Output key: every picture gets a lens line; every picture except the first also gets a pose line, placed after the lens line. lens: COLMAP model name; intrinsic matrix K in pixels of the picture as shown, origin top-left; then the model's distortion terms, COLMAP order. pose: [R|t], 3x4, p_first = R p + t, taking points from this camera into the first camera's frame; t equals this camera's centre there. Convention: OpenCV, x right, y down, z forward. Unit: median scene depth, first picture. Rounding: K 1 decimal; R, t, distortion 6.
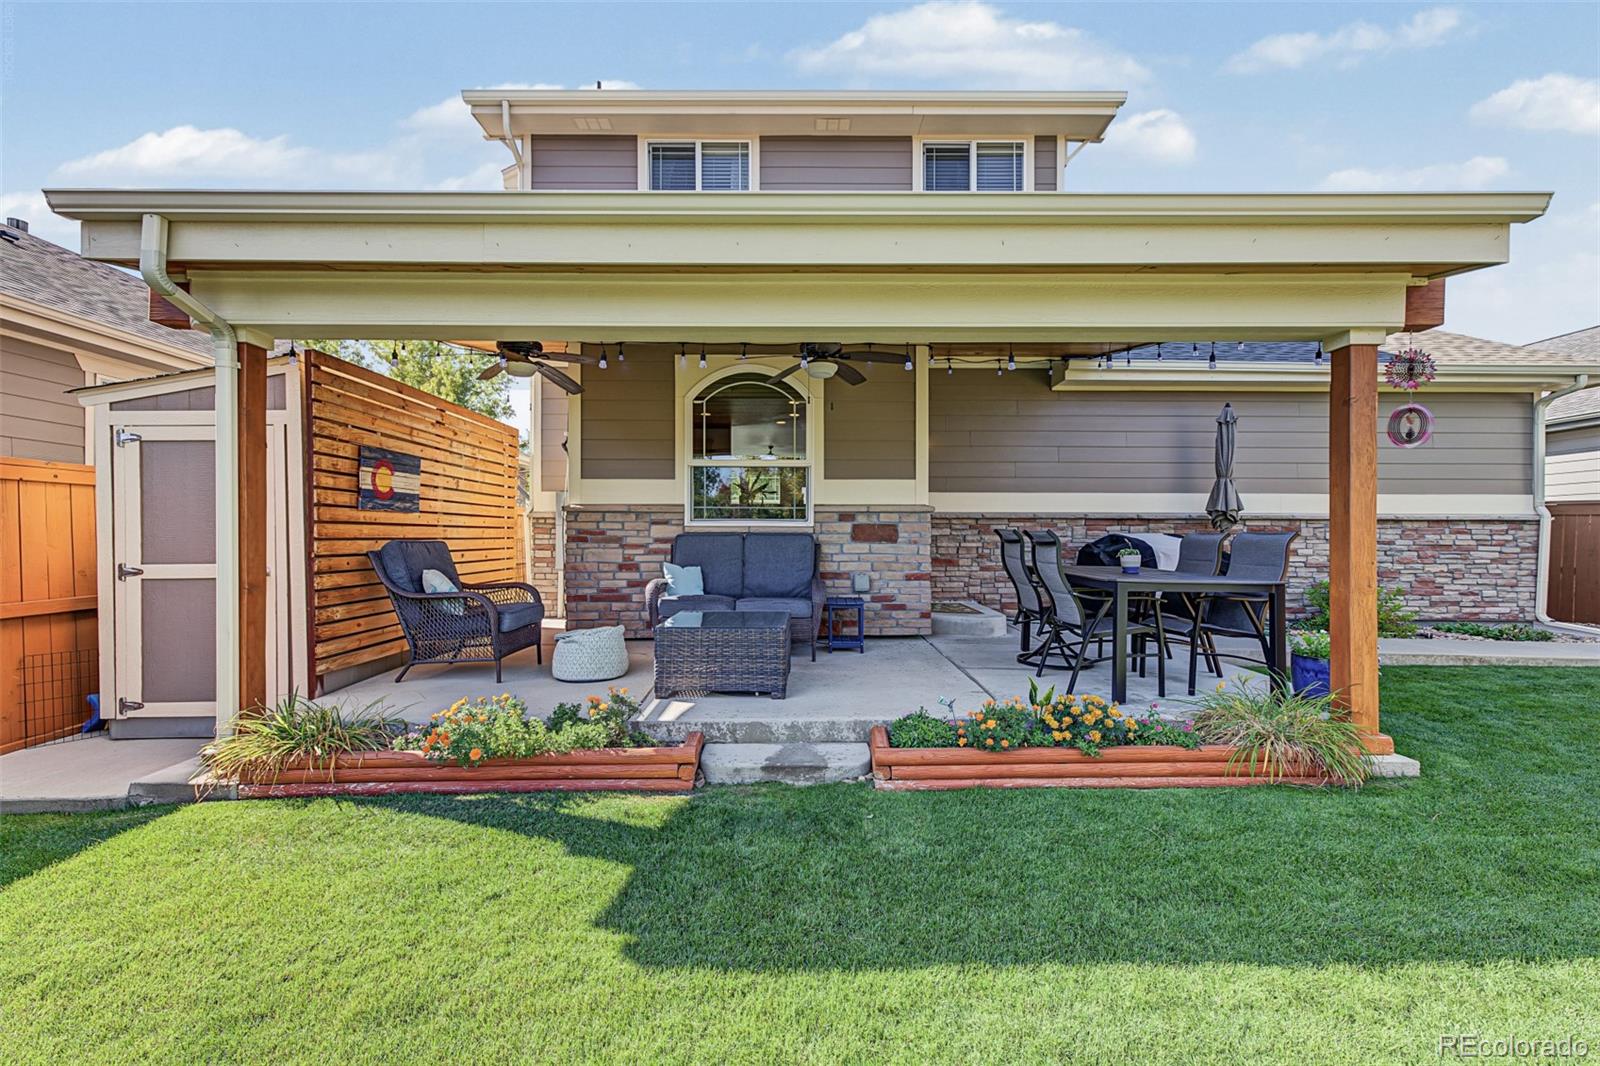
lens RADIAL K [[666.8, 0, 805.6], [0, 666.8, 540.8], [0, 0, 1]] dist [0.016260, -0.004092]
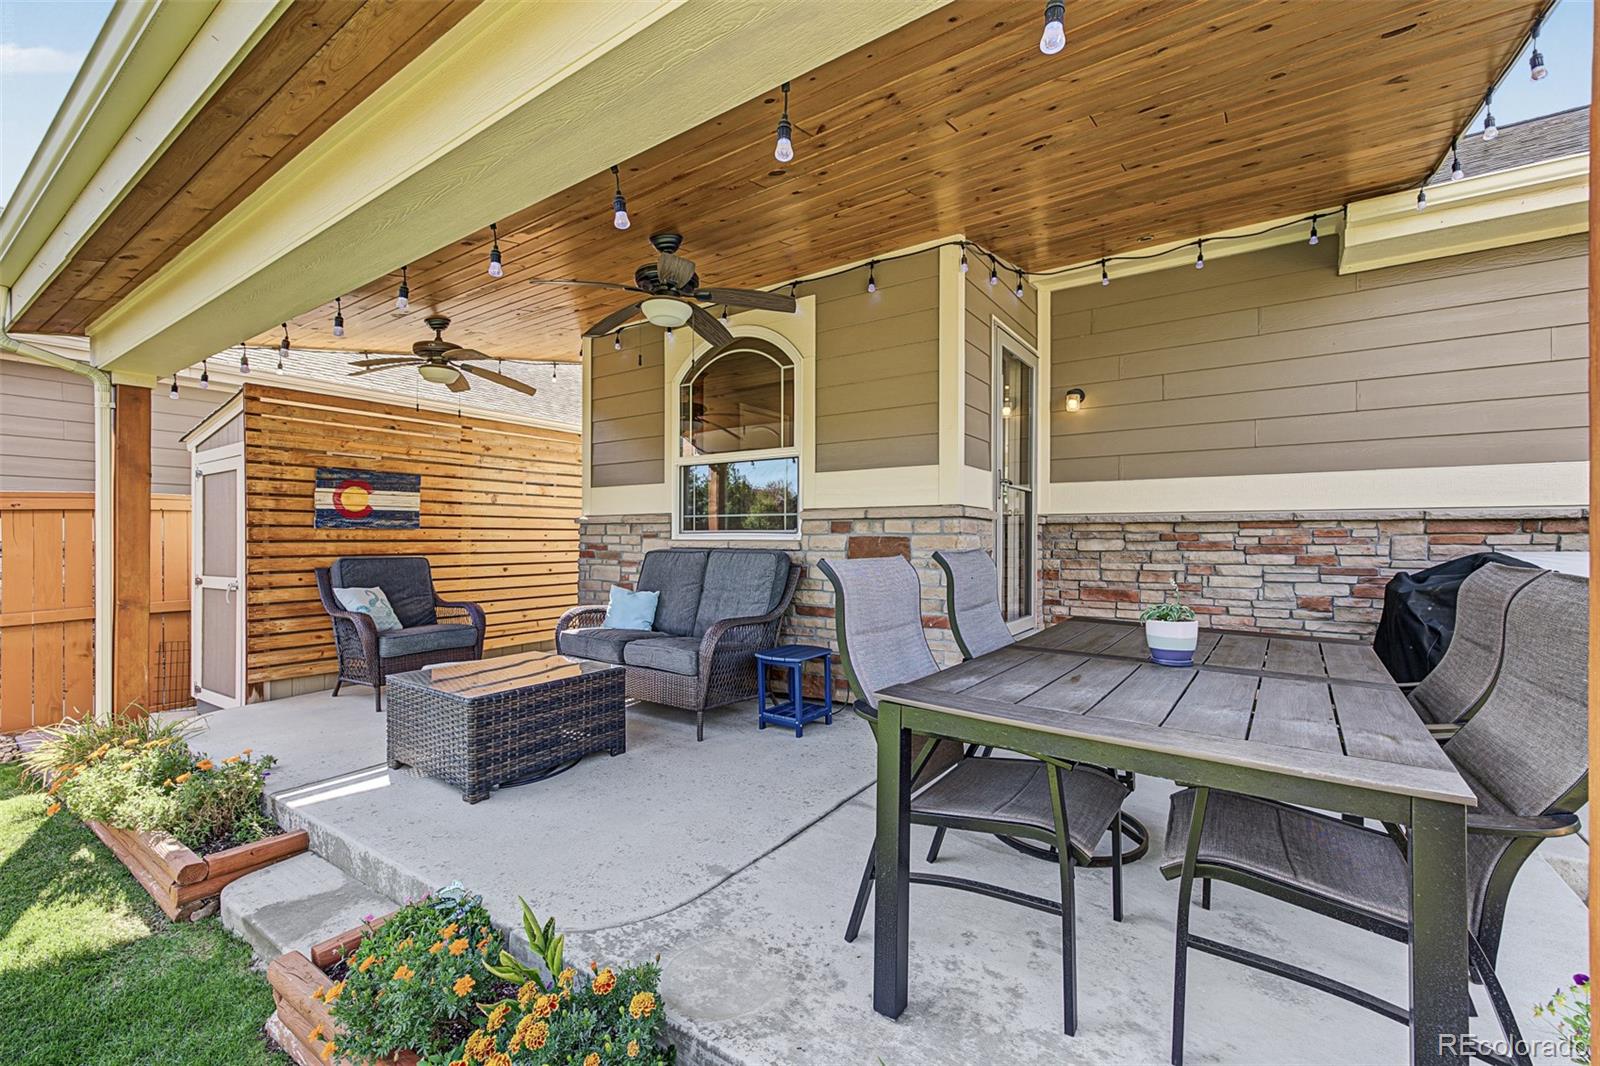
lens RADIAL K [[687.2, 0, 800.0], [0, 687.2, 533.0], [0, 0, 1]] dist [0.013558, -0.000264]
pose [[0.814291, -0.005447, -0.580431, 0.435416], [-0.002916, 0.999905, -0.013474, -0.019521], [0.580449, 0.012664, 0.814198, 0.407099]]
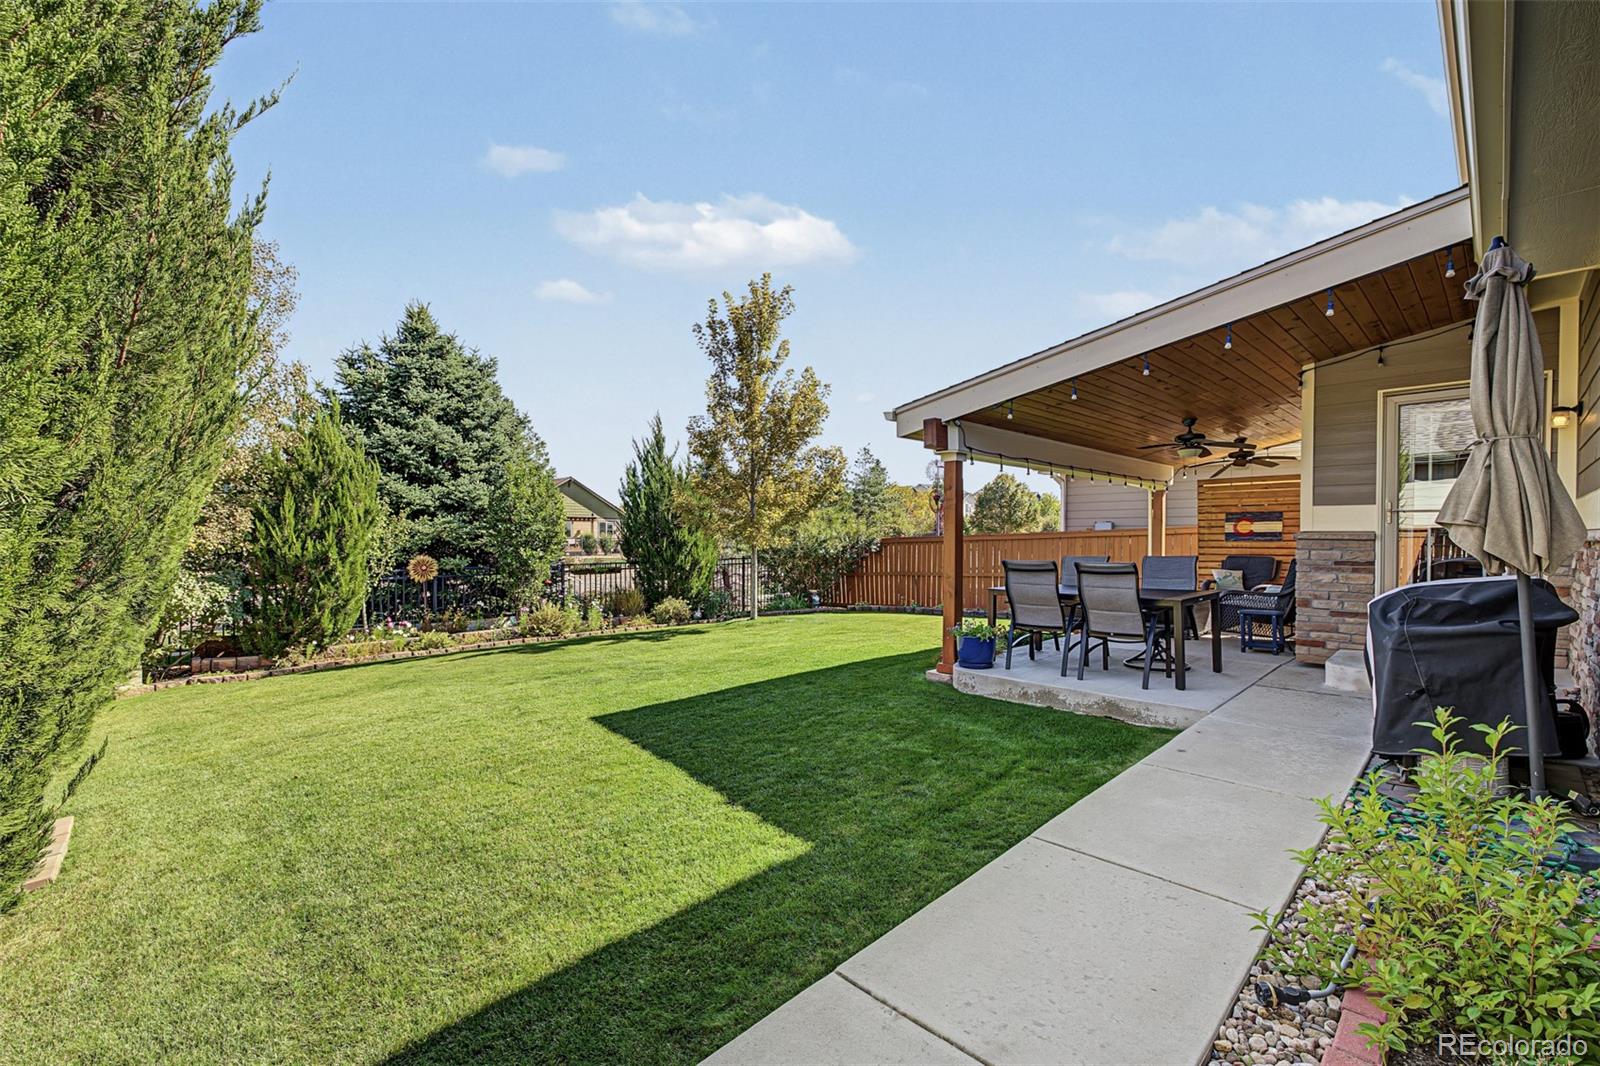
lens RADIAL K [[687.2, 0, 800.0], [0, 687.2, 533.0], [0, 0, 1]] dist [0.013558, -0.000264]
pose [[-0.709203, -0.011755, -0.704907, 1.465687], [-0.006397, 0.999927, -0.010238, -0.031395], [0.704976, -0.002751, -0.709226, 1.203973]]
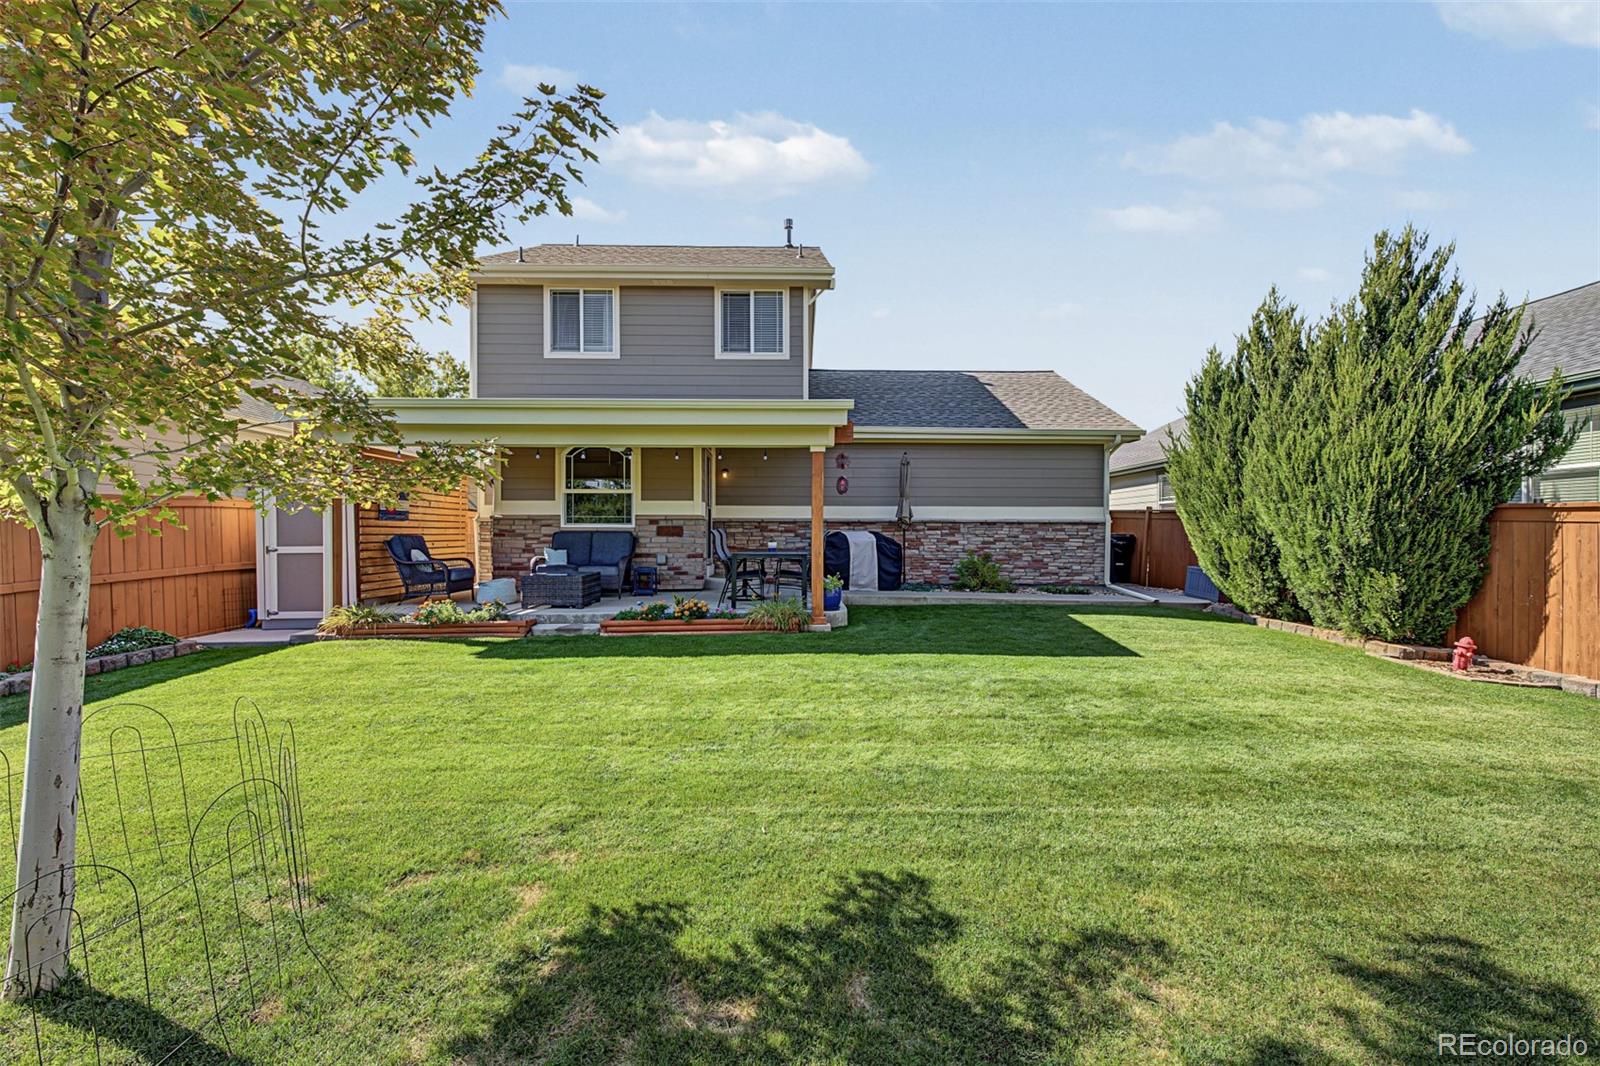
lens RADIAL K [[666.8, 0, 805.6], [0, 666.8, 540.8], [0, 0, 1]] dist [0.016260, -0.004092]
pose [[0.999812, -0.001191, 0.019334, 0.430246], [0.001100, 0.999988, 0.004734, 0.005857], [-0.019340, -0.004712, 0.999802, -0.775423]]
